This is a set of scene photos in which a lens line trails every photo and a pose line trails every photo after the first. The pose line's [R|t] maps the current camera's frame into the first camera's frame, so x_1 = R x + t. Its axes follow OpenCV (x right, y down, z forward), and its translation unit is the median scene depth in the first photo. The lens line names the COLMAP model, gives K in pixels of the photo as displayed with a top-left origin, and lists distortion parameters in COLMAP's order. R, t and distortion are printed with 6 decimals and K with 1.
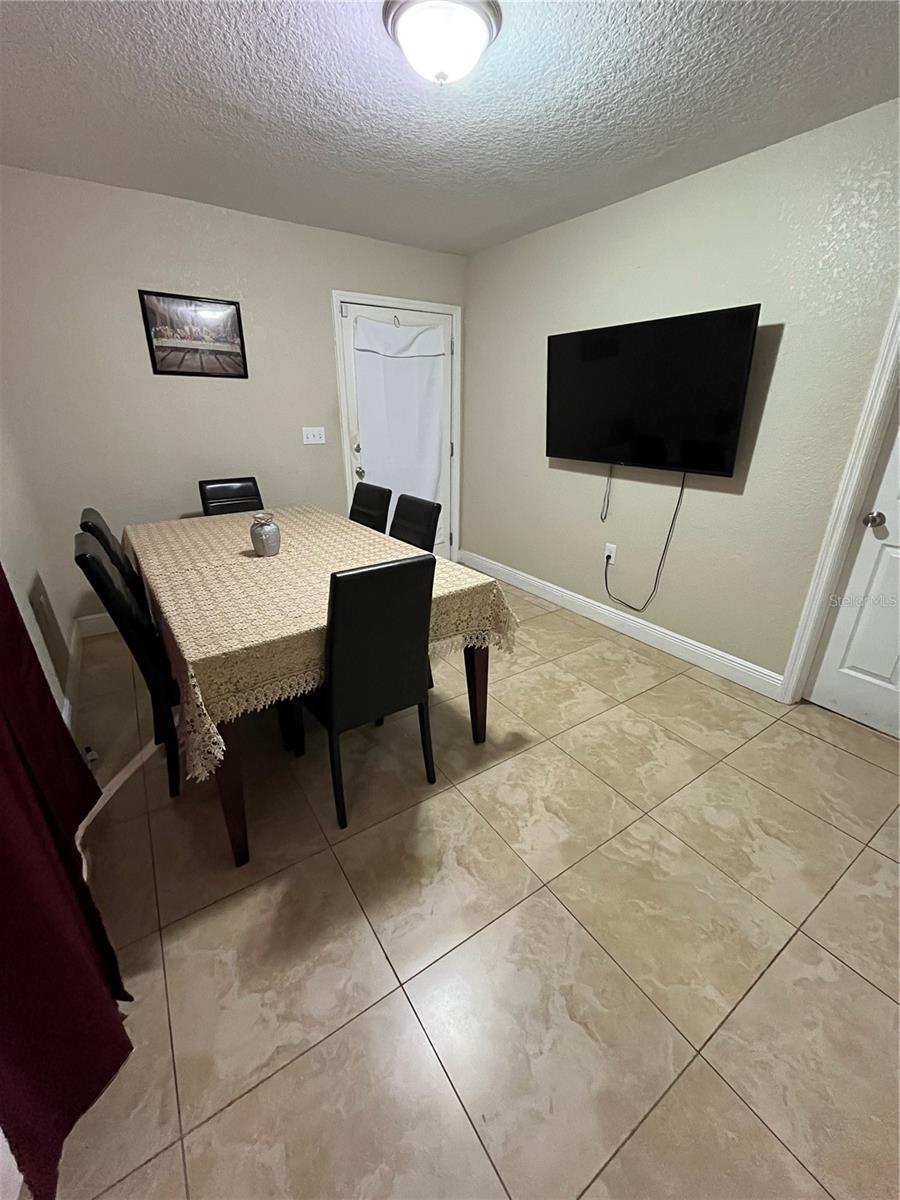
lens RADIAL K [[486.9, 0, 455.4], [0, 486.9, 599.5], [0, 0, 1]] dist [-0.003797, -0.000117]
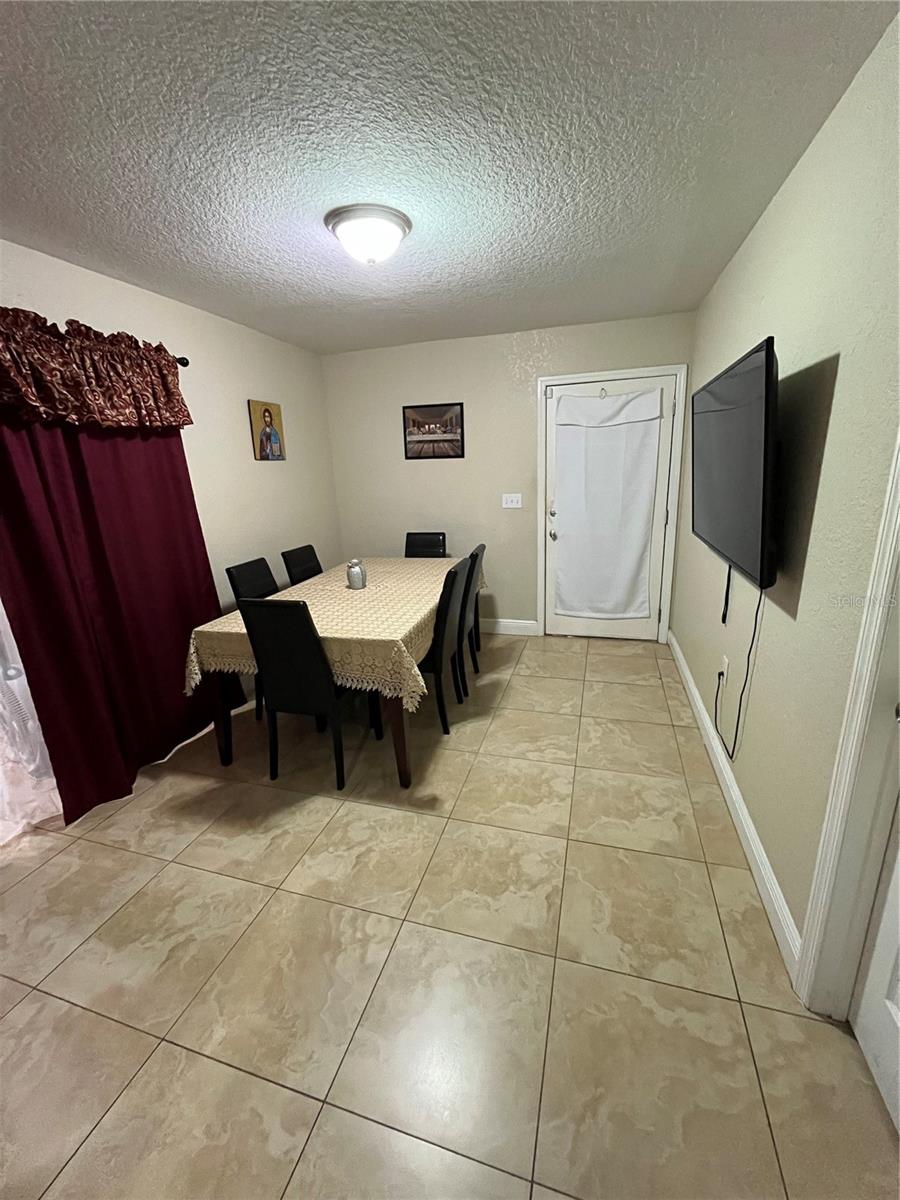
lens RADIAL K [[486.9, 0, 450.0], [0, 486.9, 598.1], [0, 0, 1]] dist [-0.003797, -0.000117]
pose [[0.623466, 0.175057, -0.762001, 0.860113], [-0.247181, 0.968756, 0.020313, -0.160766], [0.741749, 0.175687, 0.647257, 0.293664]]
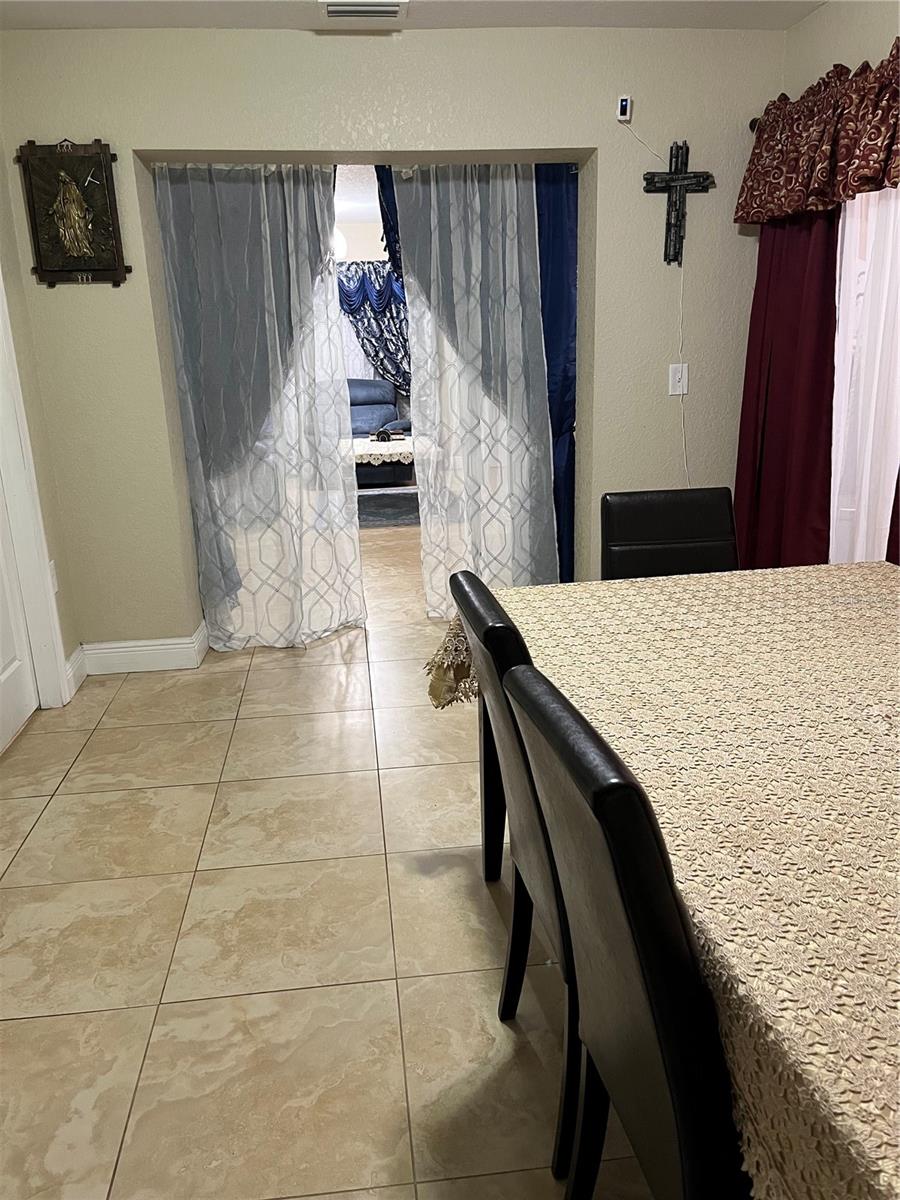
lens RADIAL K [[912.3, 0, 455.5], [0, 912.3, 590.8], [0, 0, 1]] dist [0.038308, -0.001871]
pose [[-0.891193, -0.105126, 0.441275, -0.363899], [0.189402, 0.797693, 0.572550, -0.622160], [-0.412192, 0.593831, -0.690987, 1.568542]]
